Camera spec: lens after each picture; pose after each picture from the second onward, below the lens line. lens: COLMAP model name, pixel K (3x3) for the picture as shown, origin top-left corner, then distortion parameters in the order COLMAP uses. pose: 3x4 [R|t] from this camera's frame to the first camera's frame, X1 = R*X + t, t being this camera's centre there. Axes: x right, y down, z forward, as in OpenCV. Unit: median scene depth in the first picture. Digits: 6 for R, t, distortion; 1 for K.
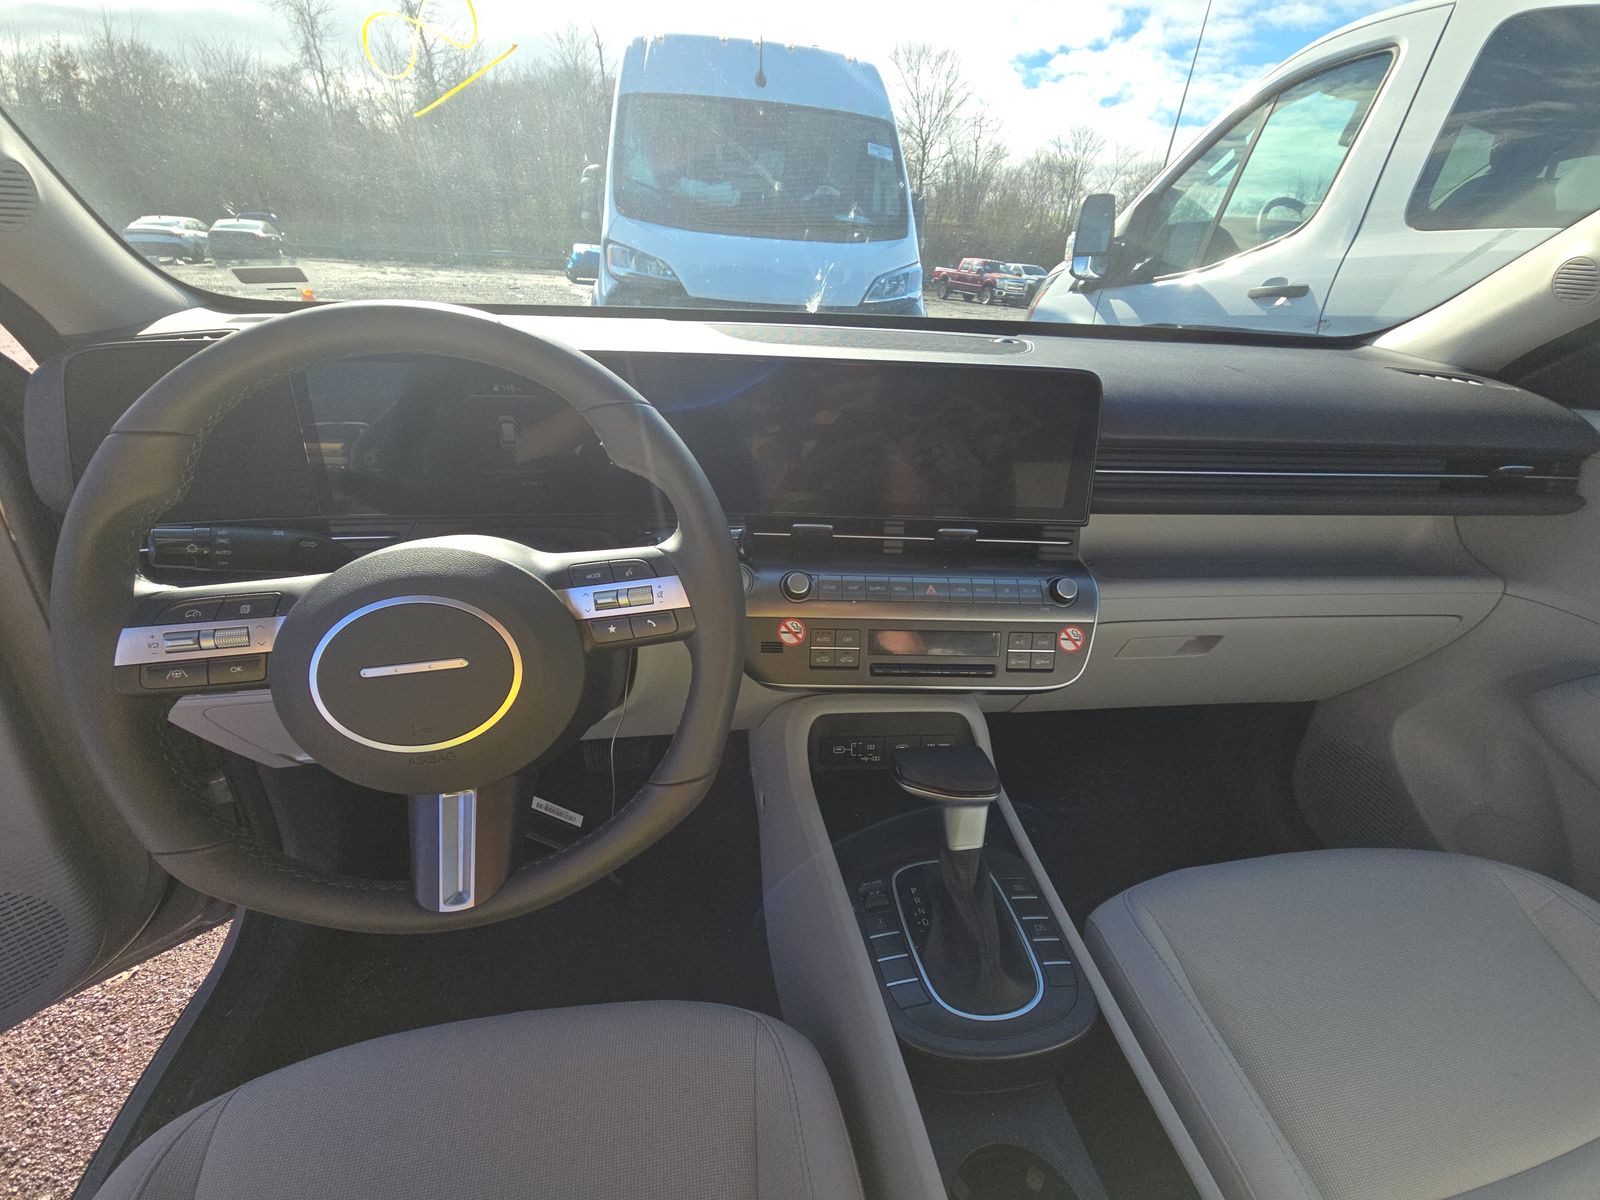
lens RADIAL K [[647.5, 0, 792.1], [0, 647.5, 607.2], [0, 0, 1]] dist [-0.012270, -0.000242]
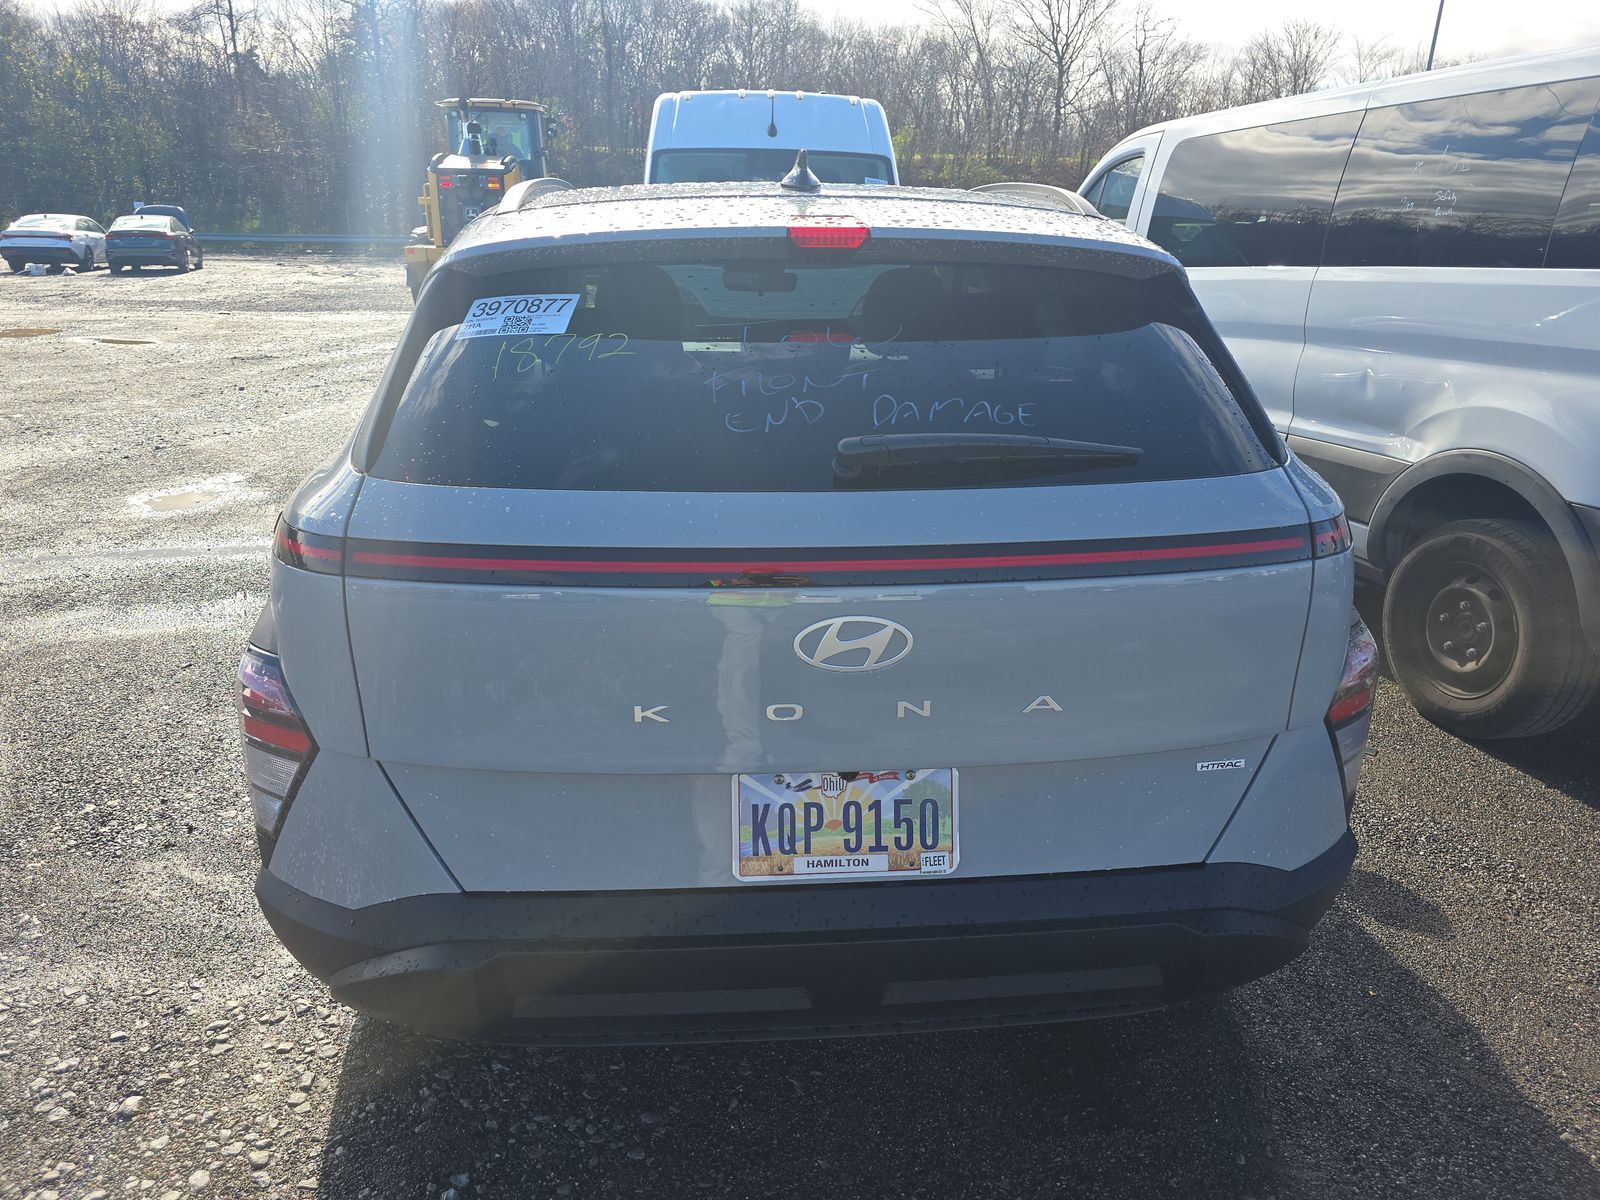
lens RADIAL K [[1089.3, 0, 801.6], [0, 1089.3, 597.3], [0, 0, 1]] dist [0.037524, -0.028800]
pose [[0.996590, -0.018024, -0.080517, 0.050273], [0.004669, 0.986605, -0.163063, 0.113986], [0.082377, 0.162131, 0.983325, -0.275003]]
